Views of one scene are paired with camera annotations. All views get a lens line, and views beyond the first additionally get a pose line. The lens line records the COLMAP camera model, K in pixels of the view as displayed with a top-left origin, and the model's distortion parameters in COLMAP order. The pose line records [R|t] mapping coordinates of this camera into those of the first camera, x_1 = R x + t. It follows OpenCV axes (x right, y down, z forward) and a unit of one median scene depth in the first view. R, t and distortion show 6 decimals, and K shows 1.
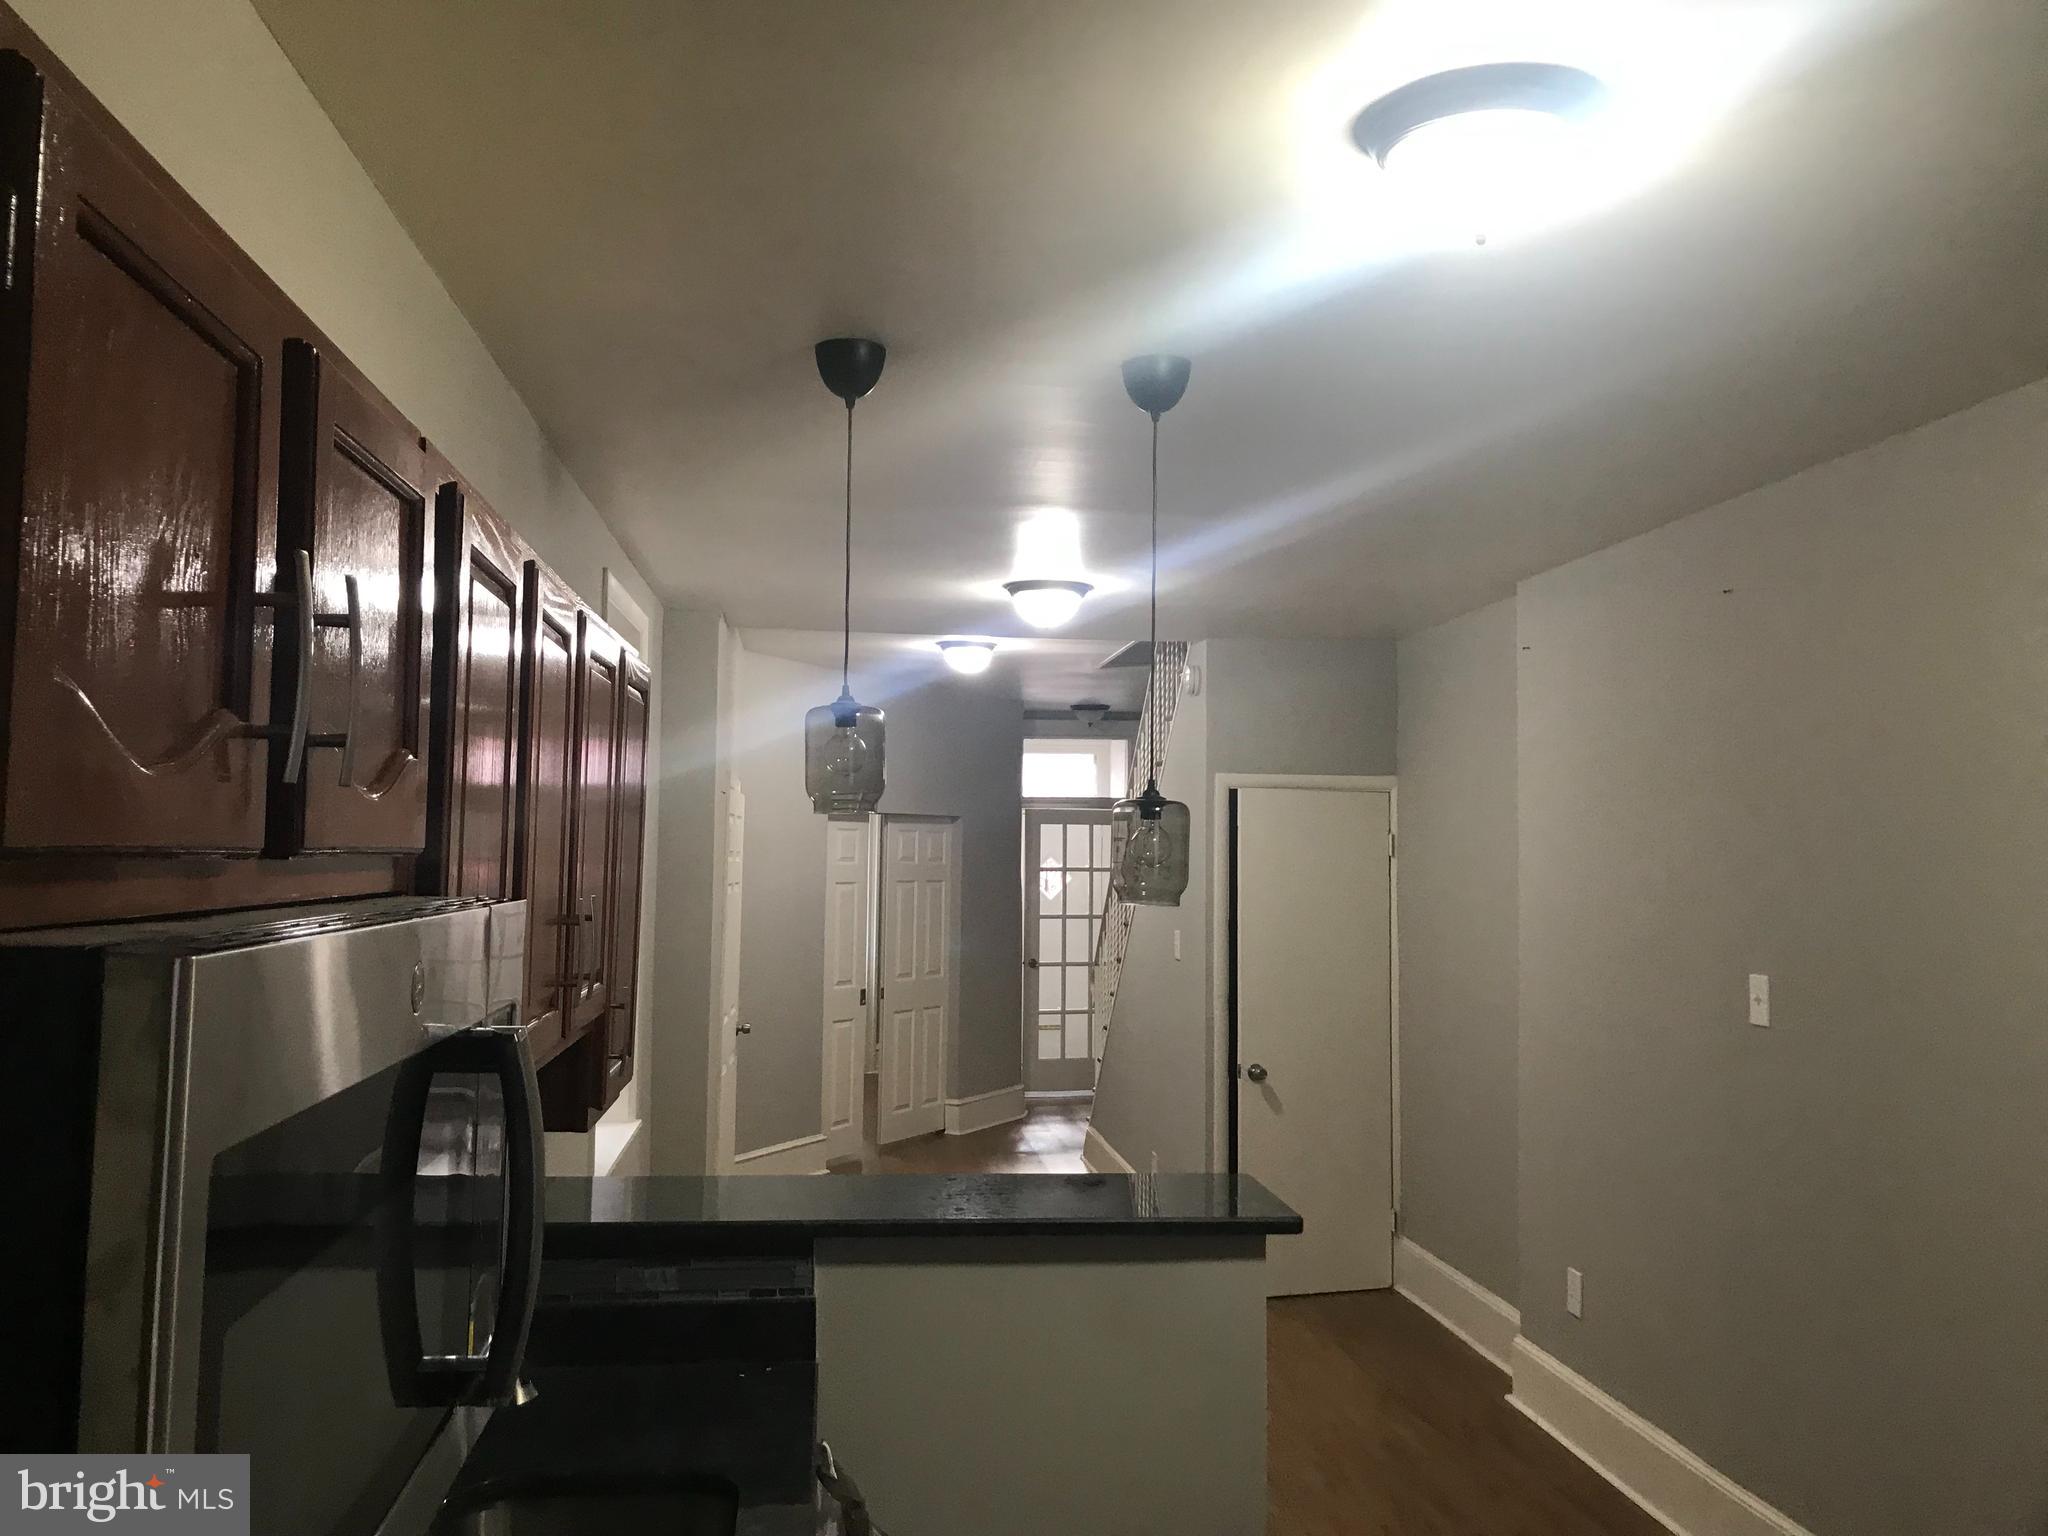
lens RADIAL K [[1658.5, 0, 1027.6], [0, 1658.5, 764.0], [0, 0, 1]] dist [0.041256, 0.001162]
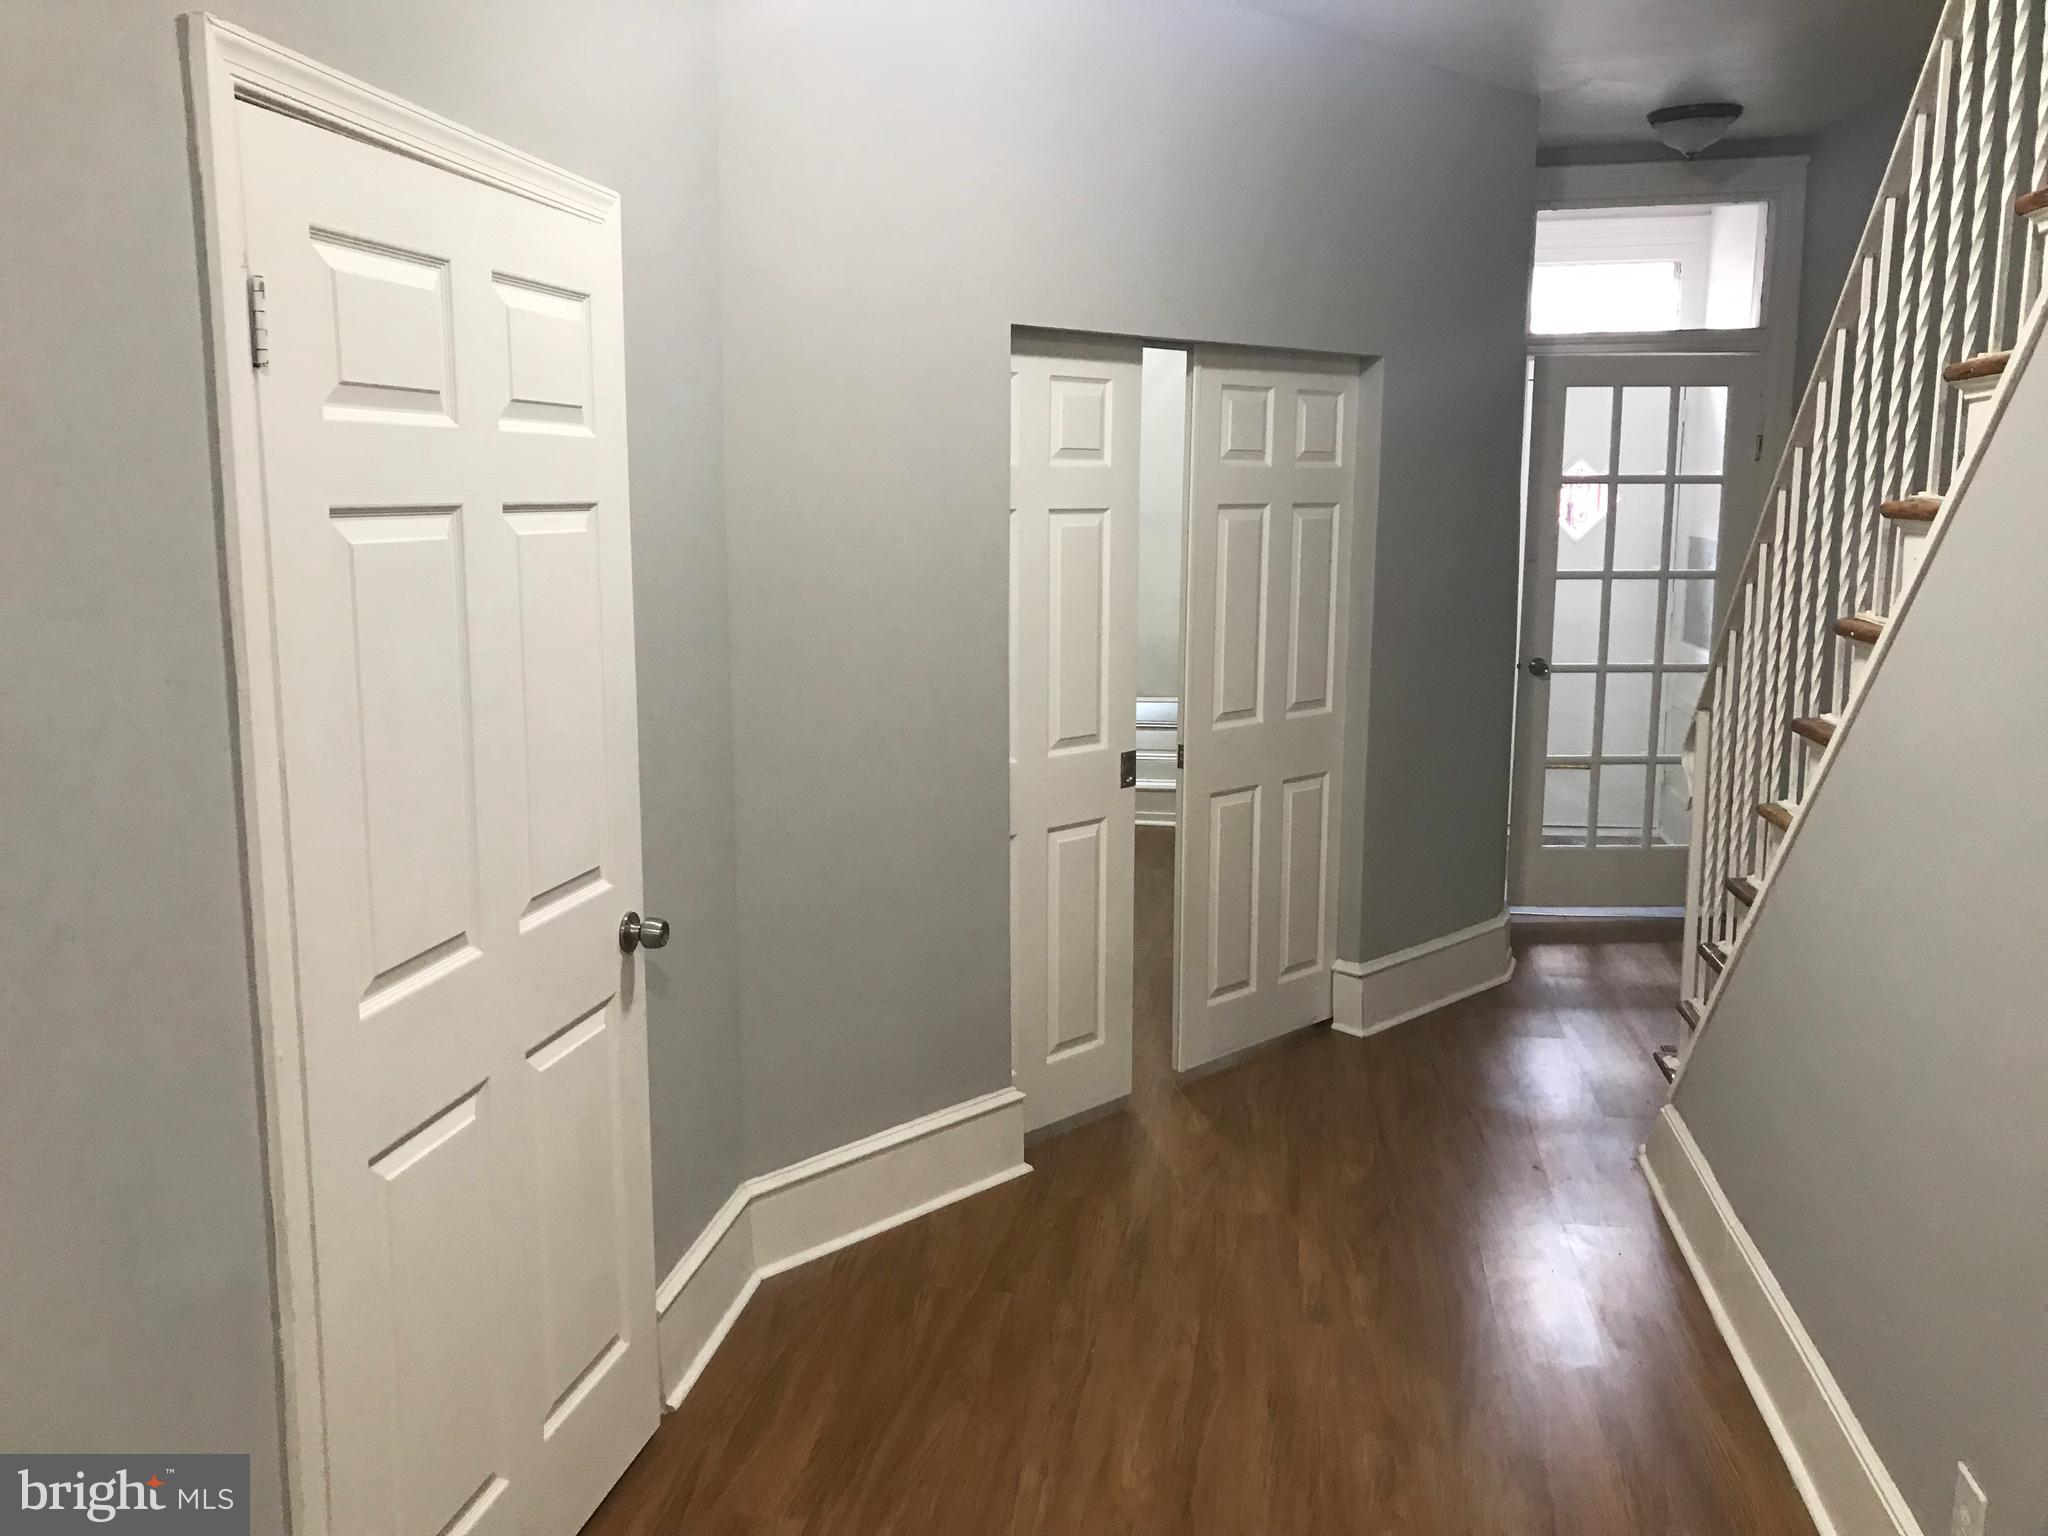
lens RADIAL K [[1658.5, 0, 1027.9], [0, 1658.5, 759.7], [0, 0, 1]] dist [0.041256, 0.001162]
pose [[0.955932, 0.036657, -0.291290, 0.003497], [0.027350, 0.976741, 0.212670, 0.034872], [0.292311, -0.211265, 0.932696, 0.472244]]
